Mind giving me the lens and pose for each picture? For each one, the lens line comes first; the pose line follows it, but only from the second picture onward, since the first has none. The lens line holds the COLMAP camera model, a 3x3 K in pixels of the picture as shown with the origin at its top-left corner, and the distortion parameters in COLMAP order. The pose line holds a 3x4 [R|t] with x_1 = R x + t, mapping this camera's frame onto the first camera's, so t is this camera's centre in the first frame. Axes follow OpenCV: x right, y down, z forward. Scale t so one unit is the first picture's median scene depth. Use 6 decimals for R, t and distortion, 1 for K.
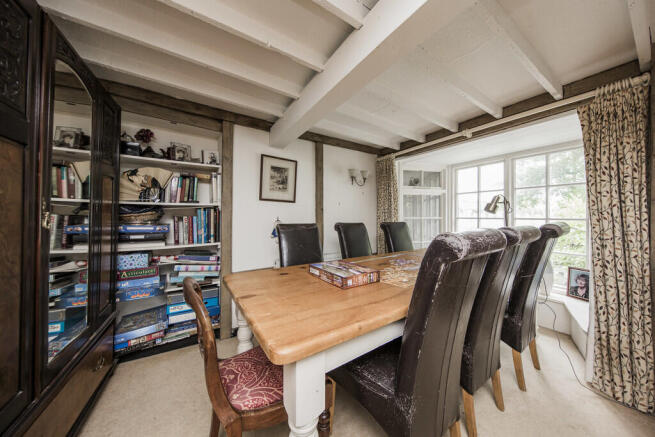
lens RADIAL K [[216.8, 0, 328.9], [0, 216.8, 215.5], [0, 0, 1]] dist [-0.000585, -0.000025]
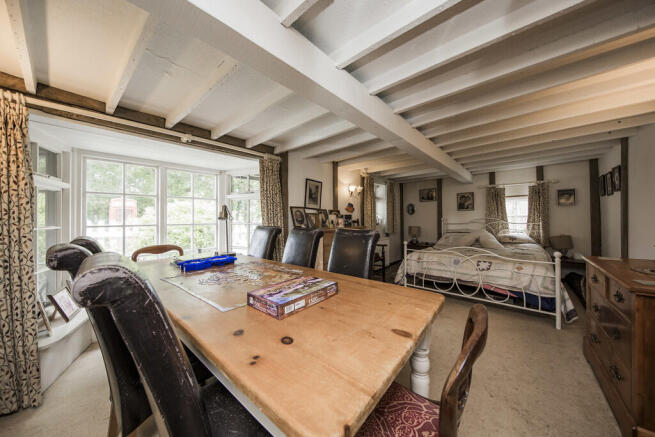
lens RADIAL K [[216.8, 0, 329.8], [0, 216.8, 216.2], [0, 0, 1]] dist [-0.000585, -0.000025]
pose [[-0.292583, 0.005501, 0.956224, -0.589079], [0.008030, 0.999962, -0.003296, -0.024406], [-0.956207, 0.006714, -0.292616, 0.833188]]
